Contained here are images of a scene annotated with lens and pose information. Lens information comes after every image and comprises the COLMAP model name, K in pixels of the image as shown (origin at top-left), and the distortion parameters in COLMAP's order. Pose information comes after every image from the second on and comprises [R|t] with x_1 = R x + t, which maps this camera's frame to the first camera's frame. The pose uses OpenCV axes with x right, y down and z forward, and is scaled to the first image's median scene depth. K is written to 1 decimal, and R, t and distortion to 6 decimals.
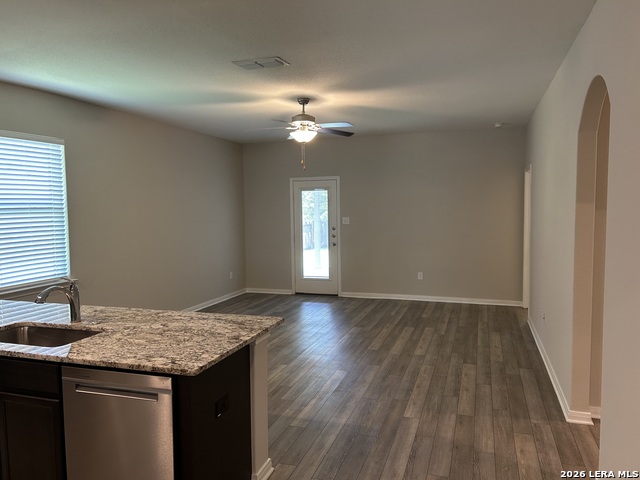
lens RADIAL K [[483.3, 0, 320.0], [0, 483.3, 240.0], [0, 0, 1]] dist [0.035544, -0.001577]
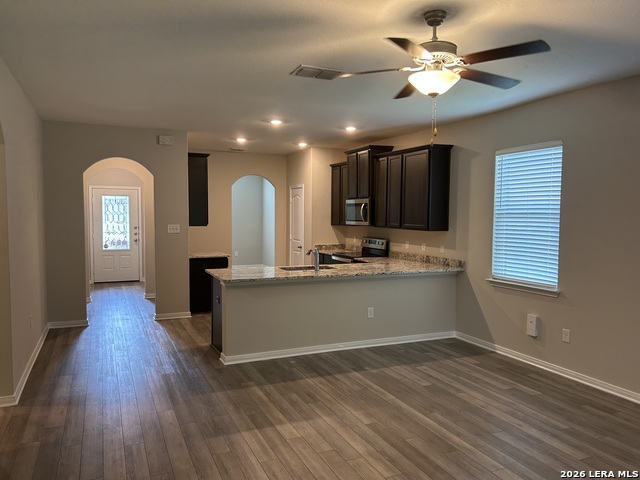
lens RADIAL K [[483.3, 0, 320.0], [0, 483.3, 240.0], [0, 0, 1]] dist [0.035544, -0.001577]
pose [[-0.737542, 0.049069, -0.673516, 0.487722], [-0.050911, 0.990478, 0.127912, -0.121343], [0.673379, 0.128630, -0.728021, 1.494004]]
